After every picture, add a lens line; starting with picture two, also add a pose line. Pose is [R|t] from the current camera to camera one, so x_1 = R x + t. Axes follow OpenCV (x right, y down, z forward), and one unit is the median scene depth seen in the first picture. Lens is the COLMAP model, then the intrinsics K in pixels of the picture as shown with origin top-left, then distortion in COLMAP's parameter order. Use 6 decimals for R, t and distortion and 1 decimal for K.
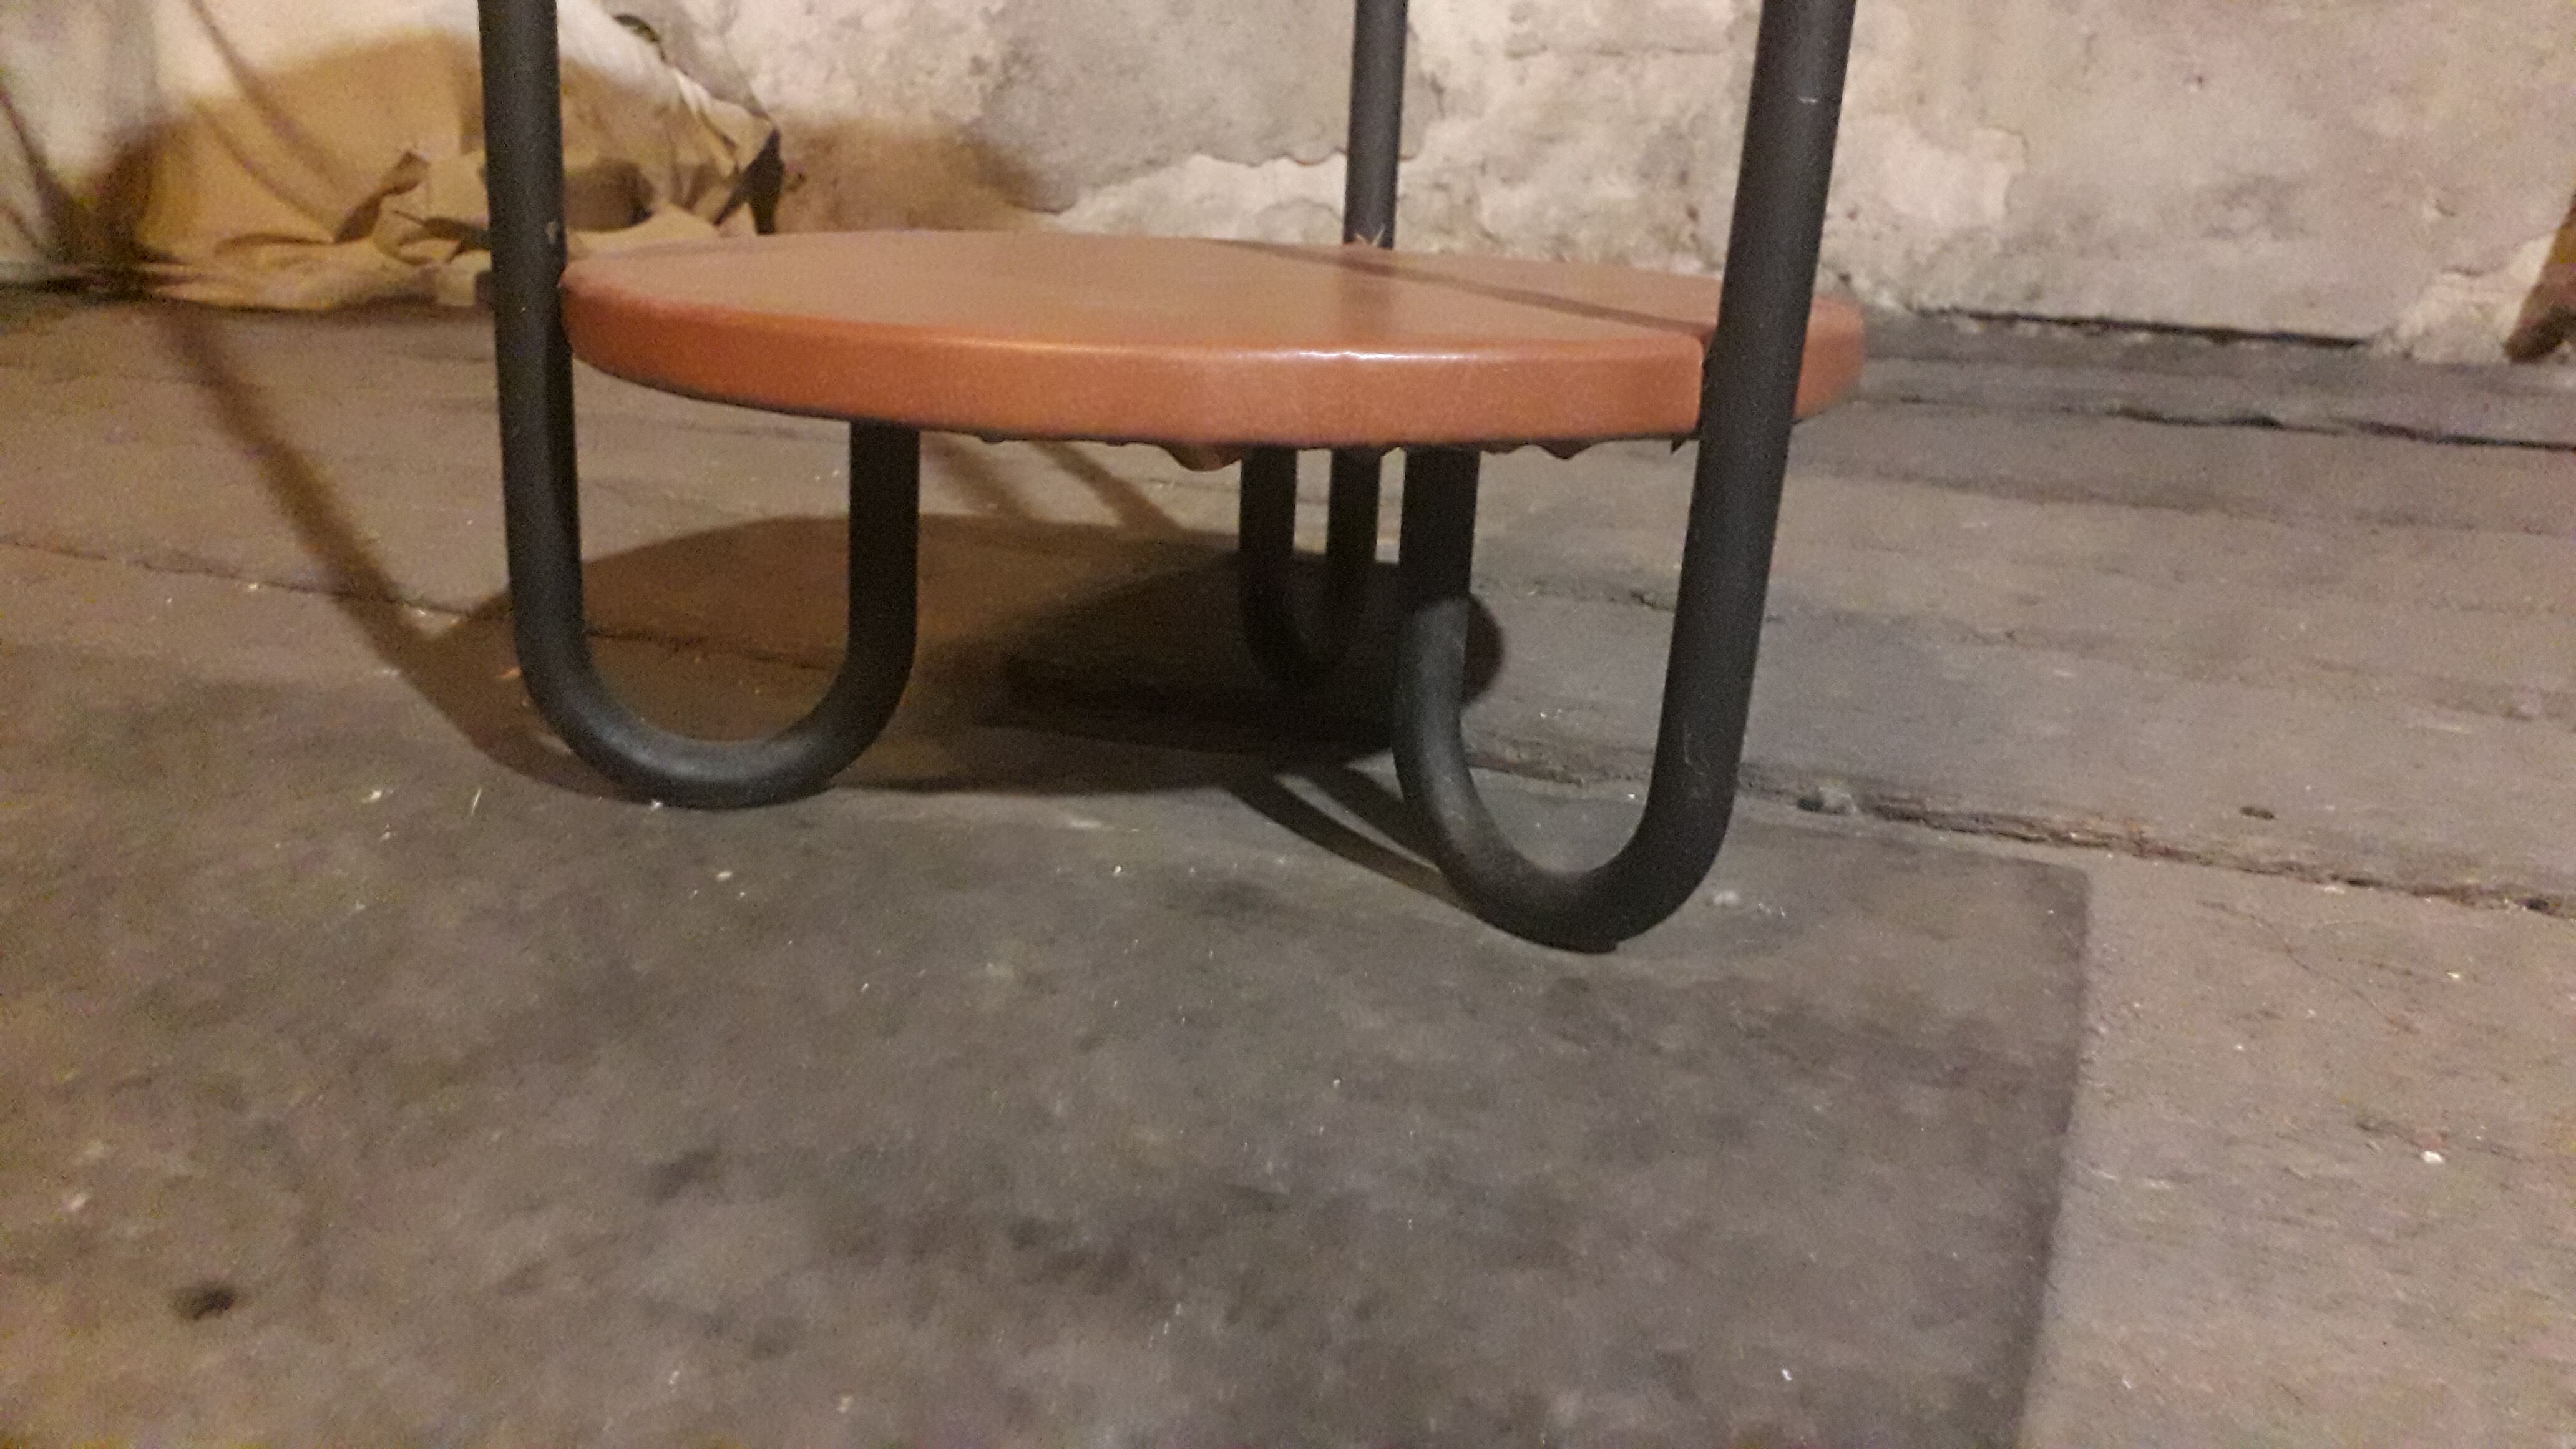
lens RADIAL K [[2056.3, 0, 1276.8], [0, 2056.3, 714.6], [0, 0, 1]] dist [0.117791, -0.202120]
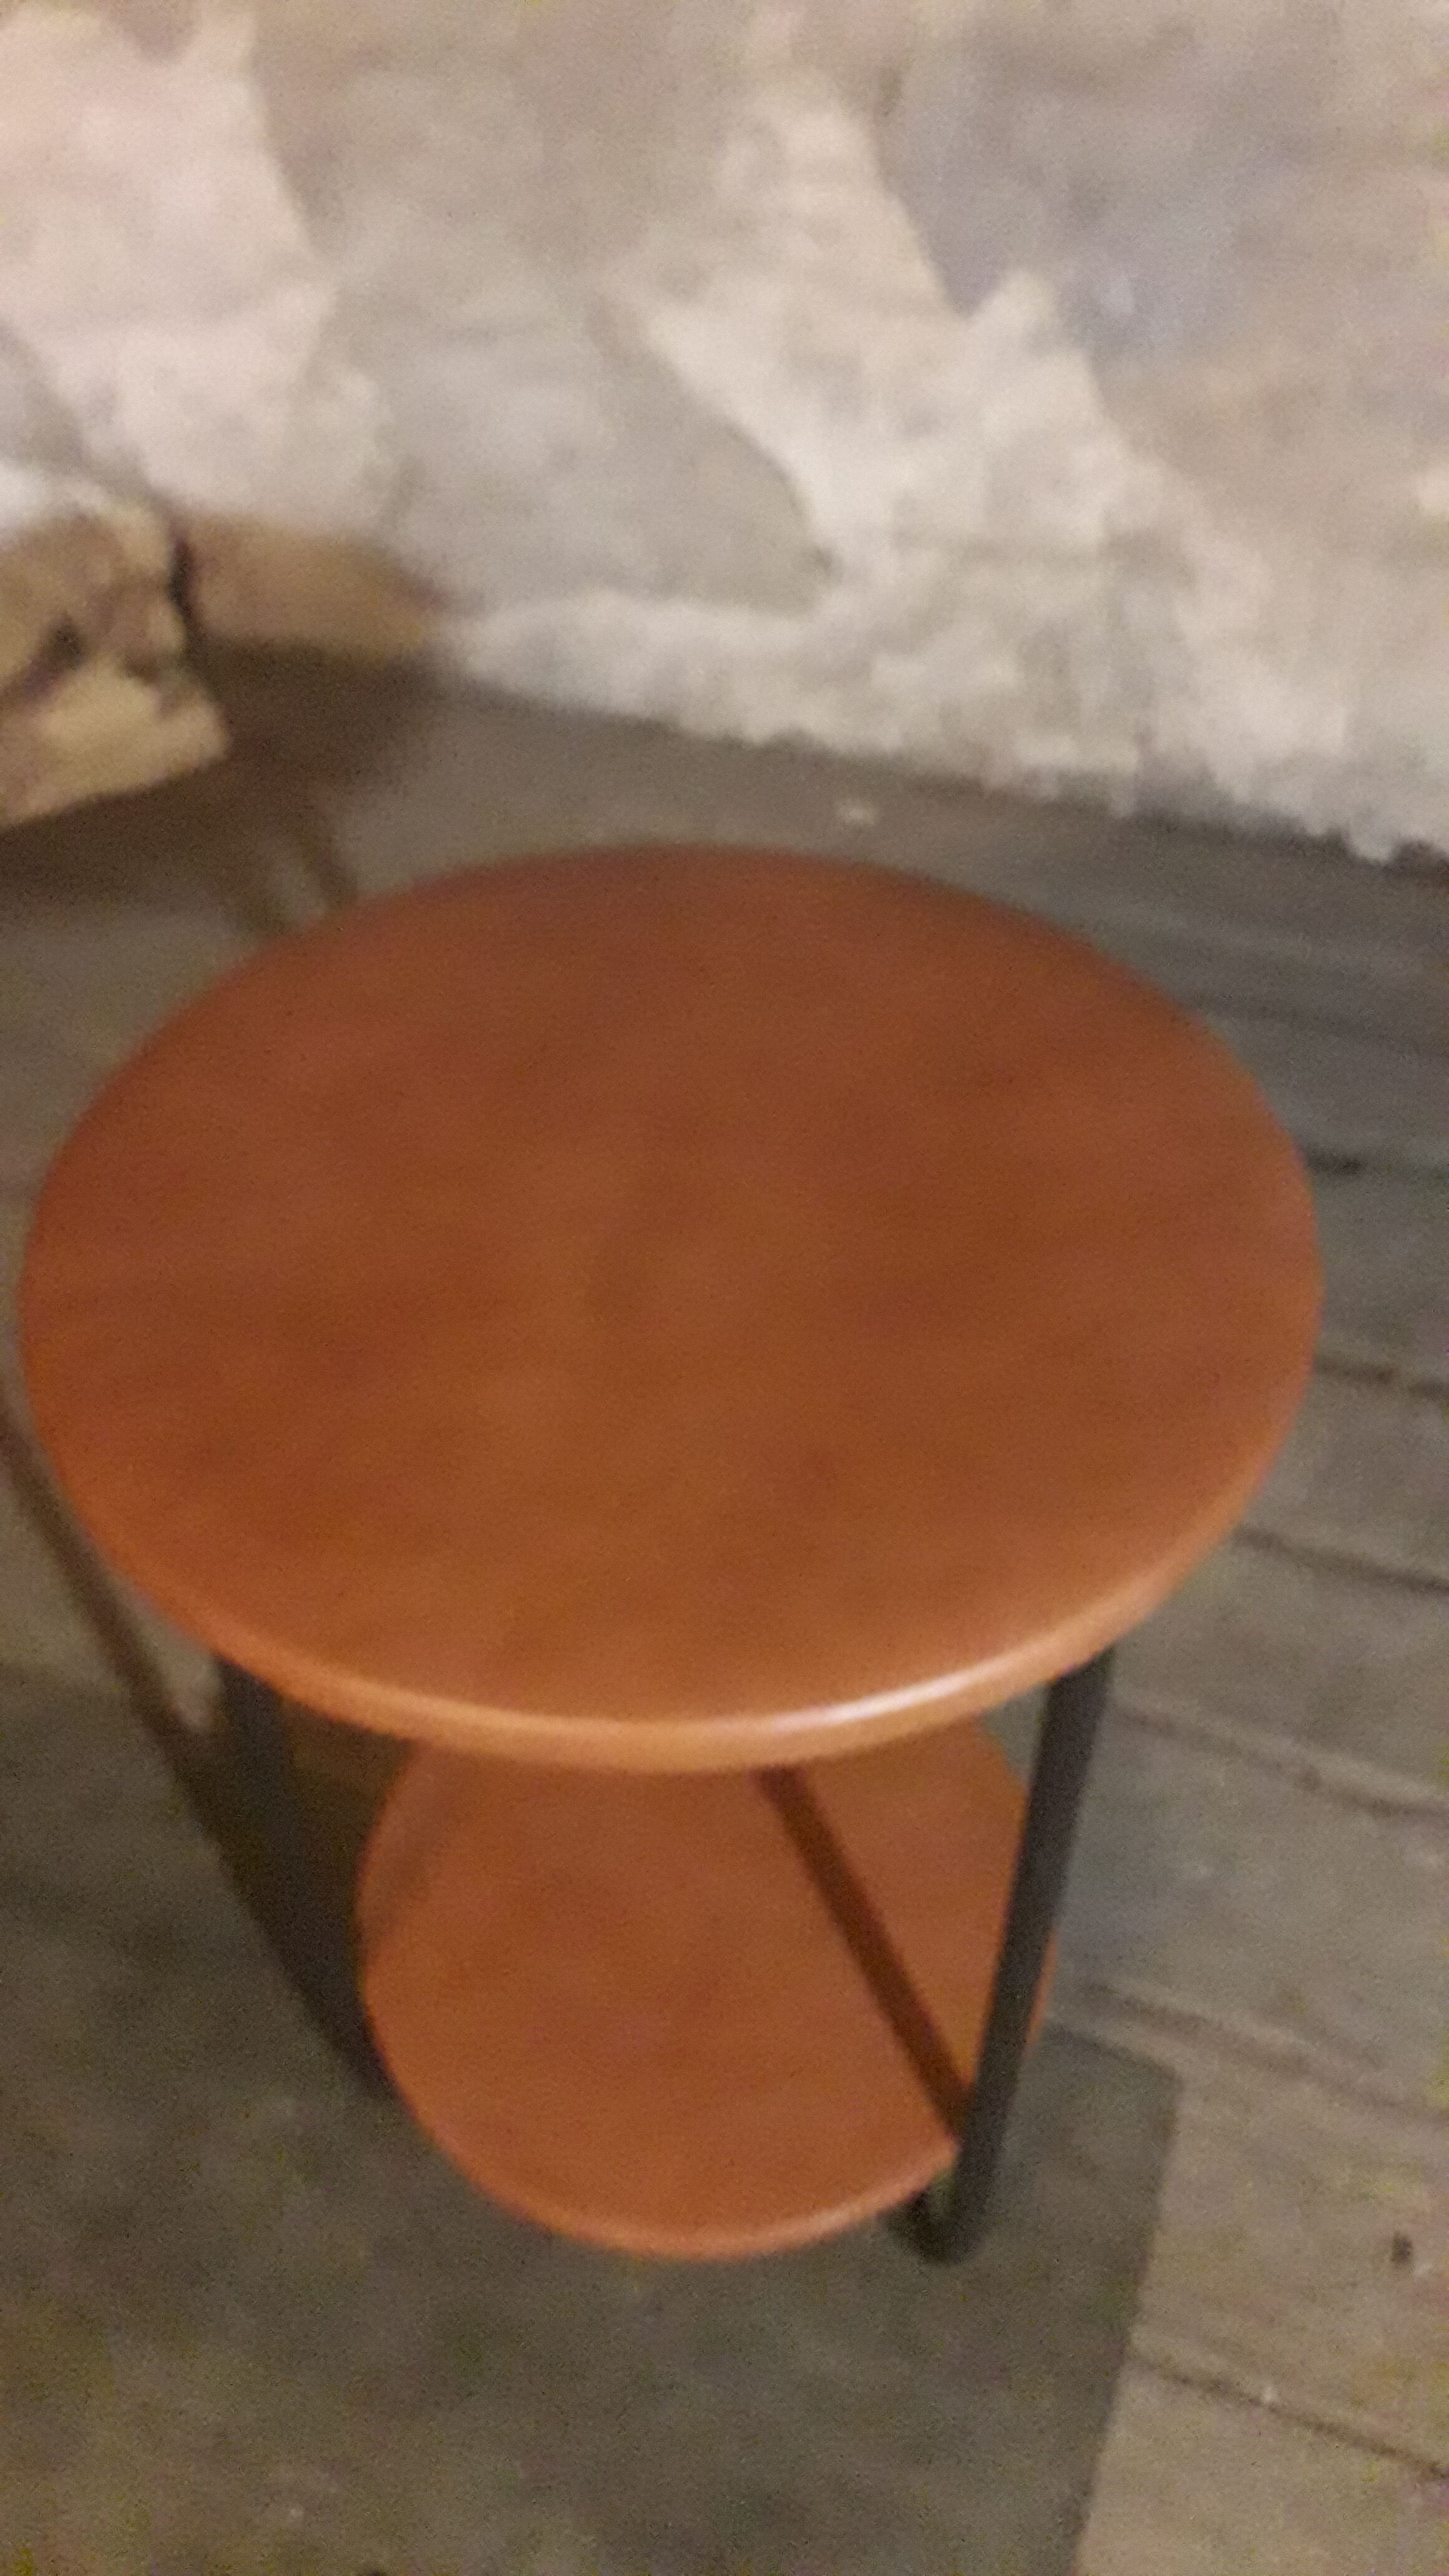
lens RADIAL K [[2199.0, 0, 729.5], [0, 2199.0, 1271.9], [0, 0, 1]] dist [0.002233, 0.003016]
pose [[0.997194, -0.072973, -0.016692, 0.023149], [0.072229, 0.879368, 0.470632, -0.559307], [-0.019665, -0.470517, 0.882172, -0.150433]]
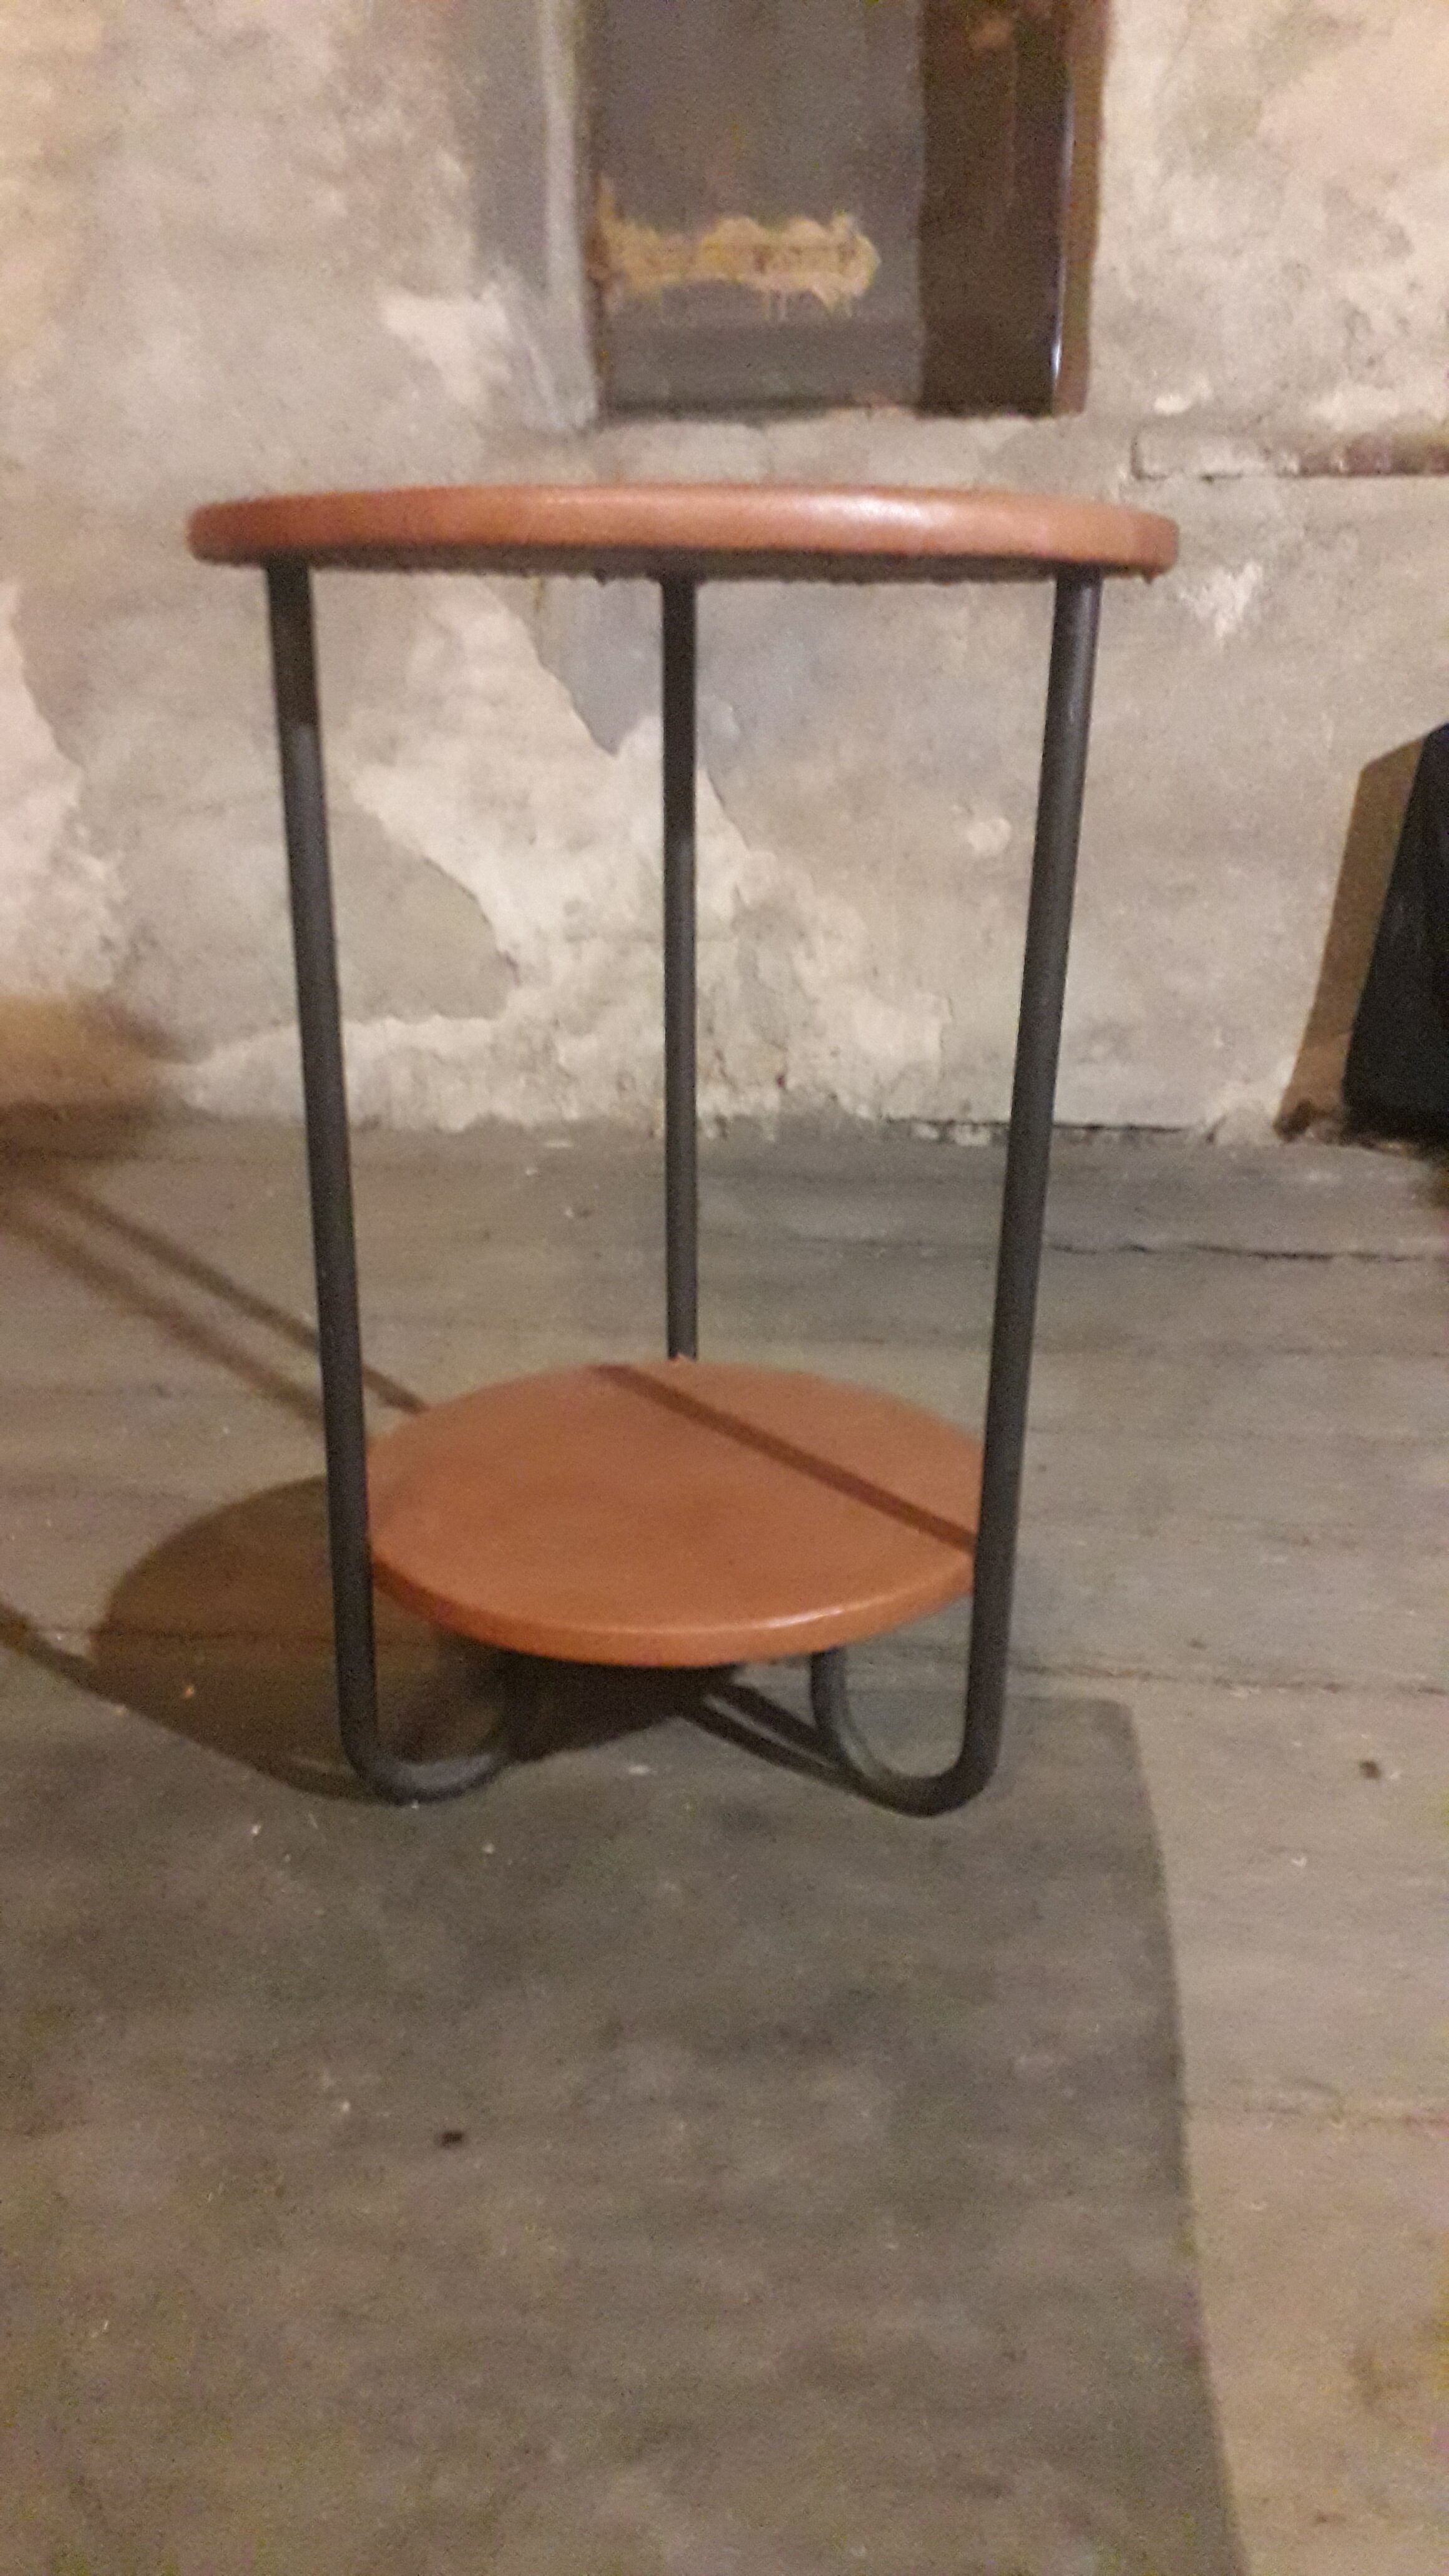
lens RADIAL K [[2056.3, 0, 724.5], [0, 2056.3, 1288.0], [0, 0, 1]] dist [0.117791, -0.202120]
pose [[0.958835, -0.121571, 0.256624, -0.161855], [0.111572, 0.992330, 0.053229, -0.170467], [-0.261127, -0.022406, 0.965045, -0.294842]]
